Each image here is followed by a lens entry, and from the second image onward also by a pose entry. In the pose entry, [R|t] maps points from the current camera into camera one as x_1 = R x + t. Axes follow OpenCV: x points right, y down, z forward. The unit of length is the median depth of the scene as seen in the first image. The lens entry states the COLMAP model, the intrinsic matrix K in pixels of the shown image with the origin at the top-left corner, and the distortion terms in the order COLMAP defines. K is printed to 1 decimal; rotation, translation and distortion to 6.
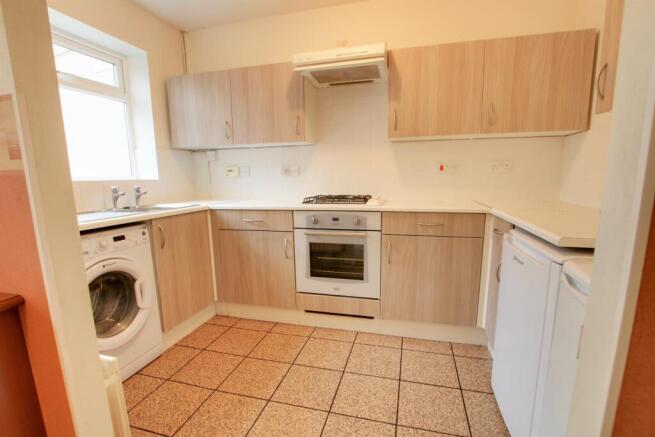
lens RADIAL K [[300.3, 0, 327.4], [0, 300.3, 221.3], [0, 0, 1]] dist [-0.021192, 0.000502]
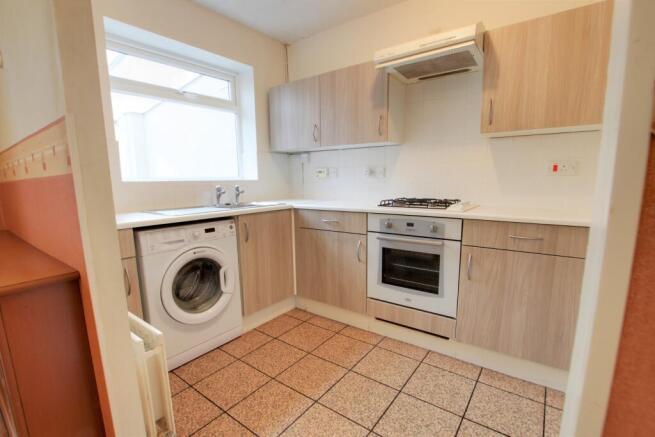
lens RADIAL K [[300.3, 0, 328.8], [0, 300.3, 221.8], [0, 0, 1]] dist [-0.021192, 0.000502]
pose [[0.933991, 0.055190, -0.353009, 0.114884], [-0.055281, 0.998422, 0.009833, -0.010413], [0.352995, 0.010331, 0.935568, 0.048638]]
